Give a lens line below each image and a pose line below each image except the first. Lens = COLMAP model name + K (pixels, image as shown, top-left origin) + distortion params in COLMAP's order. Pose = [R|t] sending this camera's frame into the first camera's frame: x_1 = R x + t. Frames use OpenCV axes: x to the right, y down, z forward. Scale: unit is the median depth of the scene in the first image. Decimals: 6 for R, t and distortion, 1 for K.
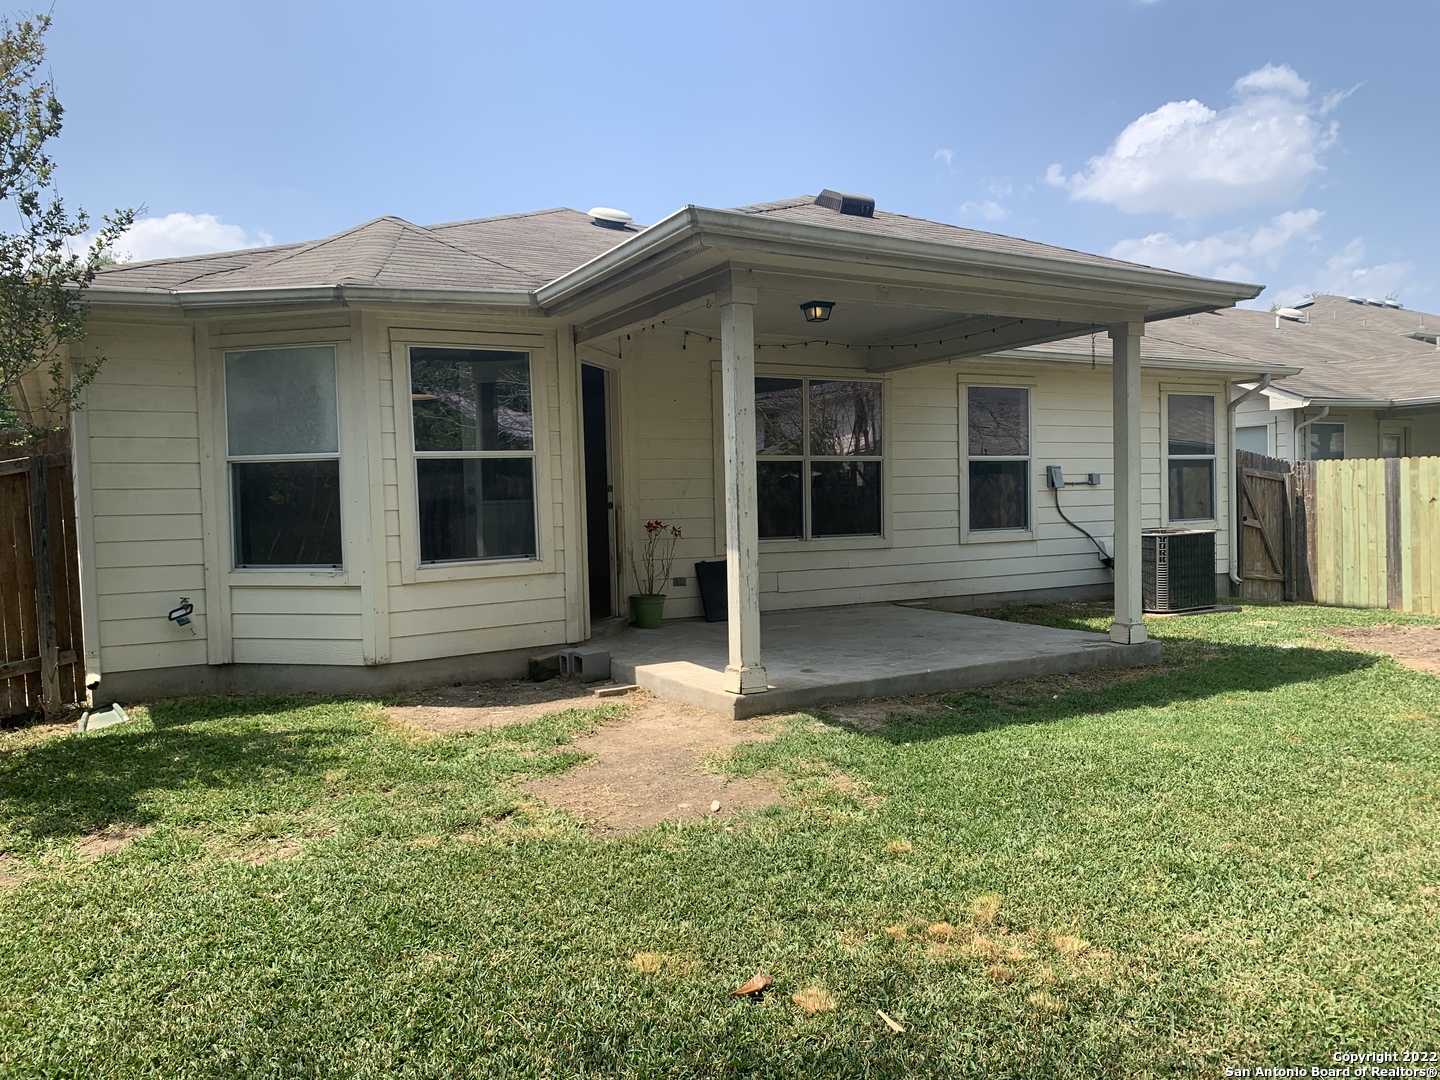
lens RADIAL K [[1091.8, 0, 707.3], [0, 1091.8, 541.6], [0, 0, 1]] dist [0.006231, -0.003962]
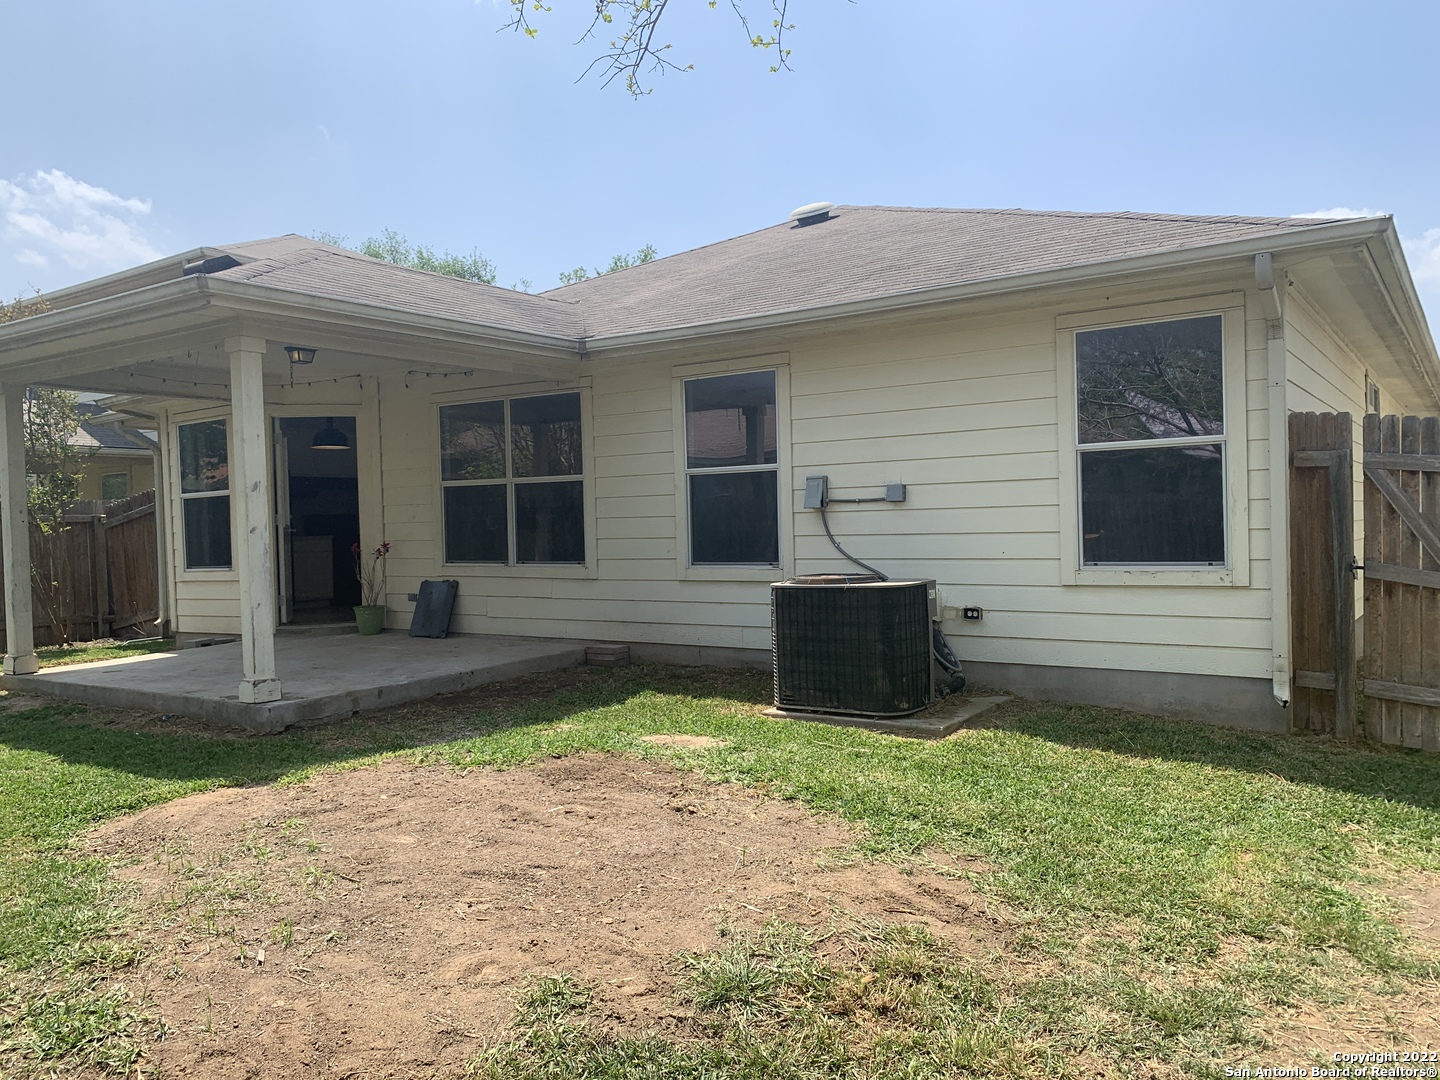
lens RADIAL K [[1091.8, 0, 723.0], [0, 1091.8, 546.0], [0, 0, 1]] dist [0.006231, -0.003962]
pose [[0.442955, 0.039715, -0.895664, 0.915722], [-0.016926, 0.999211, 0.035936, -0.049683], [0.896384, -0.000758, 0.443277, 0.648516]]
